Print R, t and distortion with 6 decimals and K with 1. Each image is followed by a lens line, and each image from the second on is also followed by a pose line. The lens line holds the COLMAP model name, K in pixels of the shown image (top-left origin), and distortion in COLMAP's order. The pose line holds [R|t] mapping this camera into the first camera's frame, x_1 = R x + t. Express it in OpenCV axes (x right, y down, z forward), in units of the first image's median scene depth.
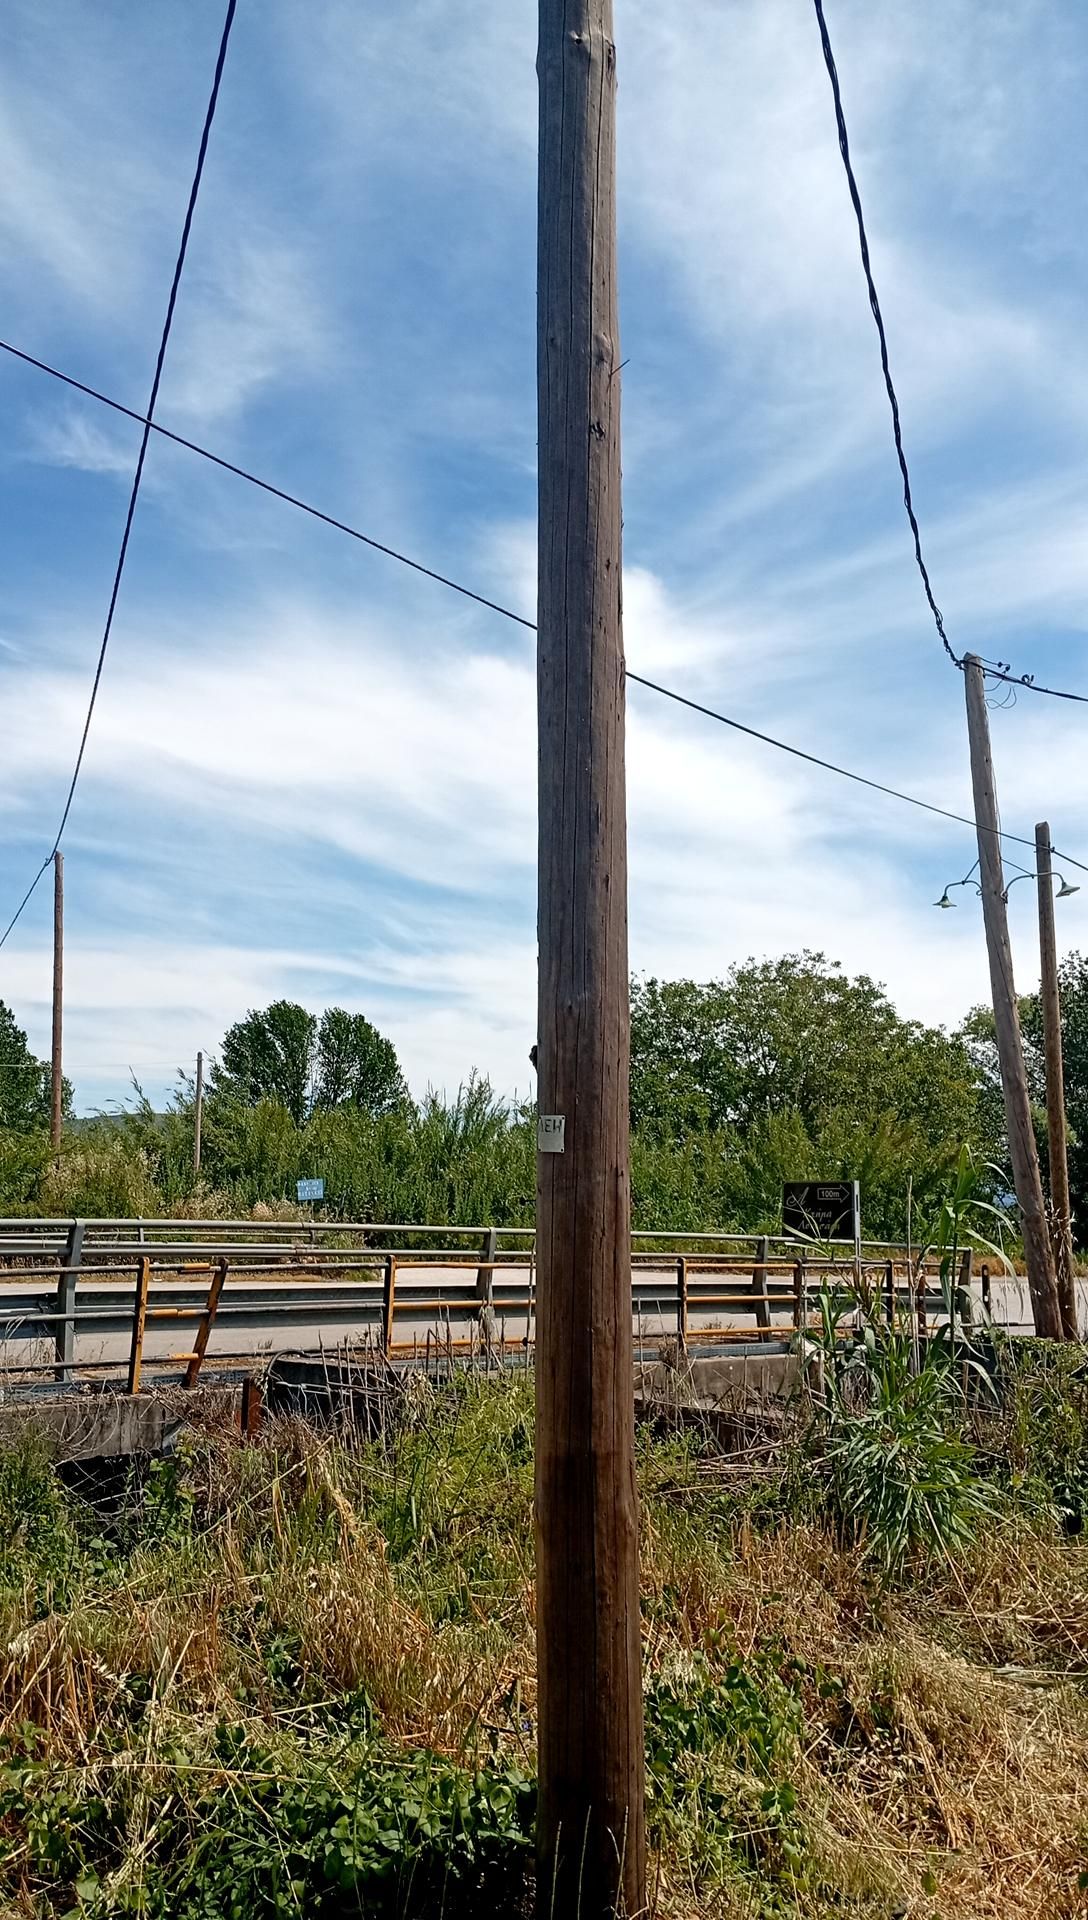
lens RADIAL K [[1525.4, 0, 504.9], [0, 1525.4, 947.5], [0, 0, 1]] dist [0.078356, -0.140471]
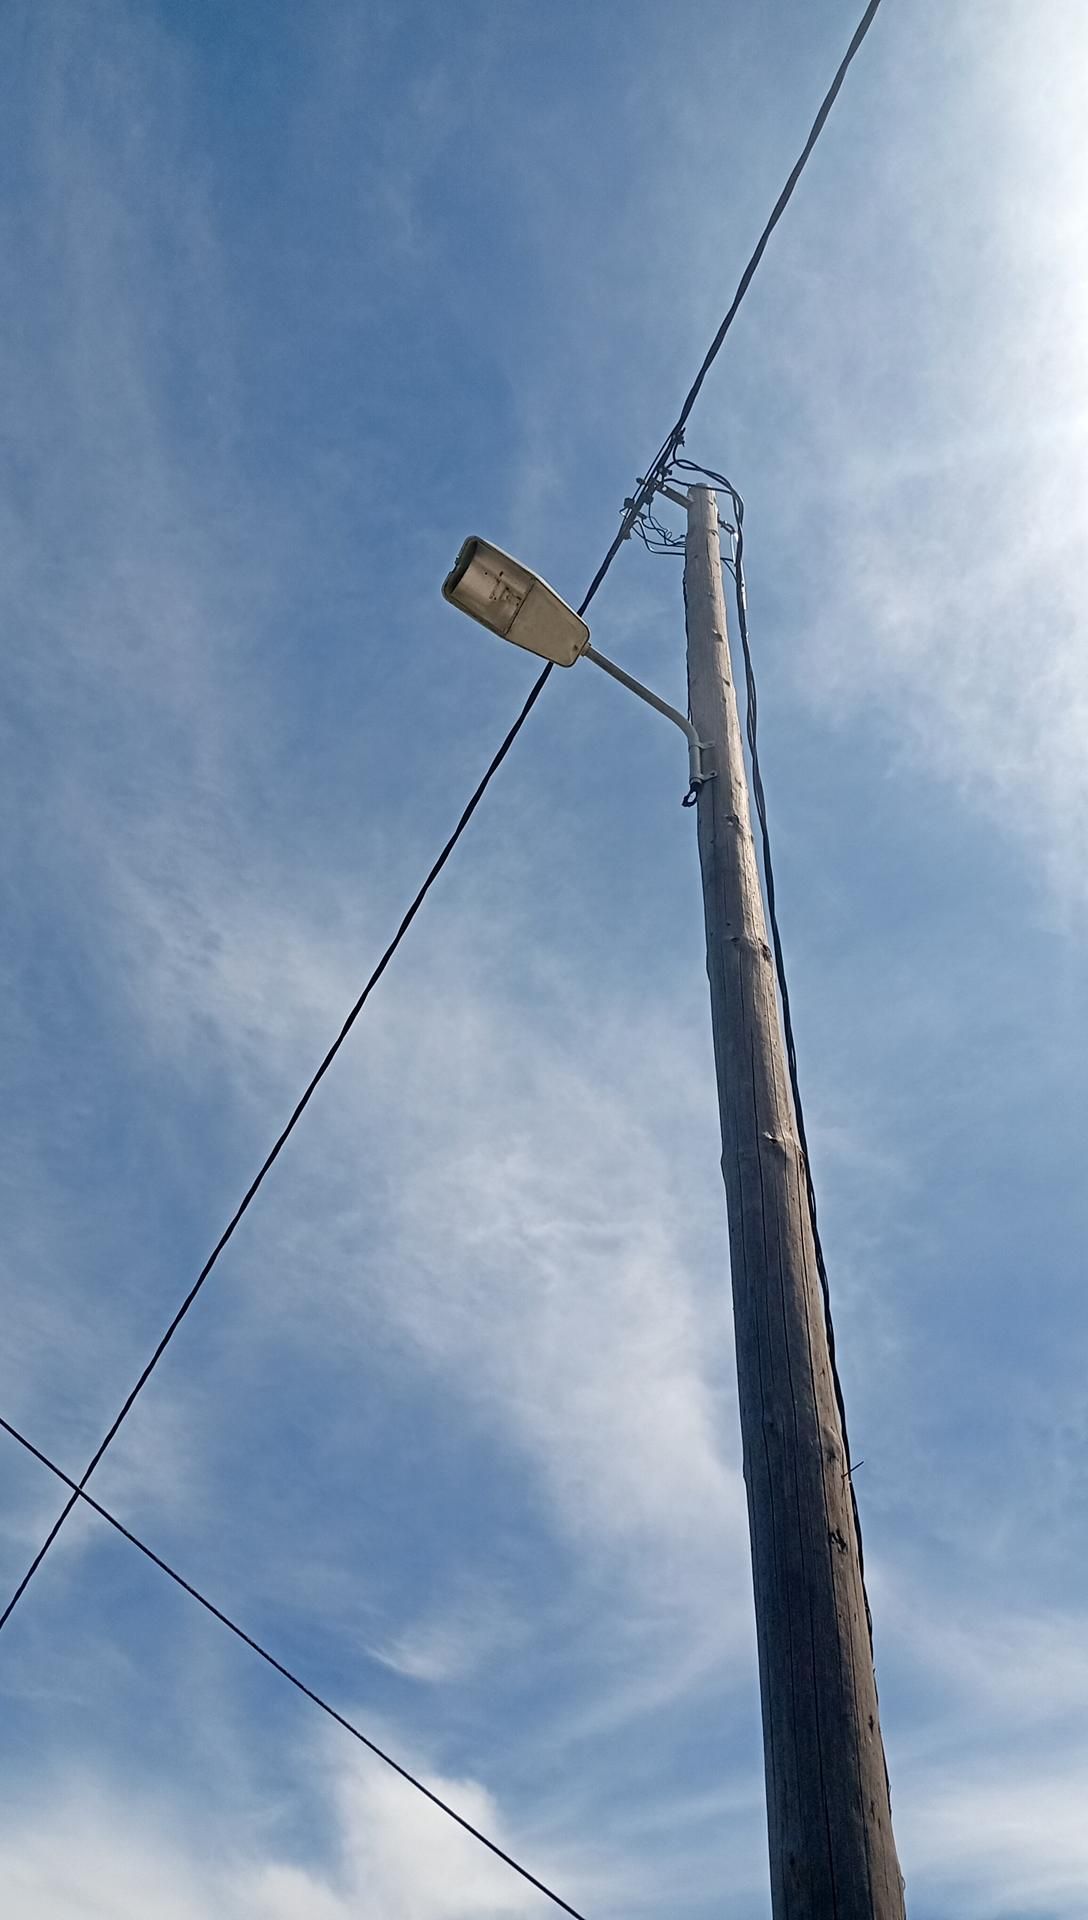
lens RADIAL K [[1525.4, 0, 504.9], [0, 1525.4, 947.5], [0, 0, 1]] dist [0.078356, -0.140471]
pose [[0.989117, 0.142333, 0.037280, -0.177860], [-0.080623, 0.736255, -0.671884, -0.016068], [-0.123078, 0.661566, 0.739717, 0.232318]]
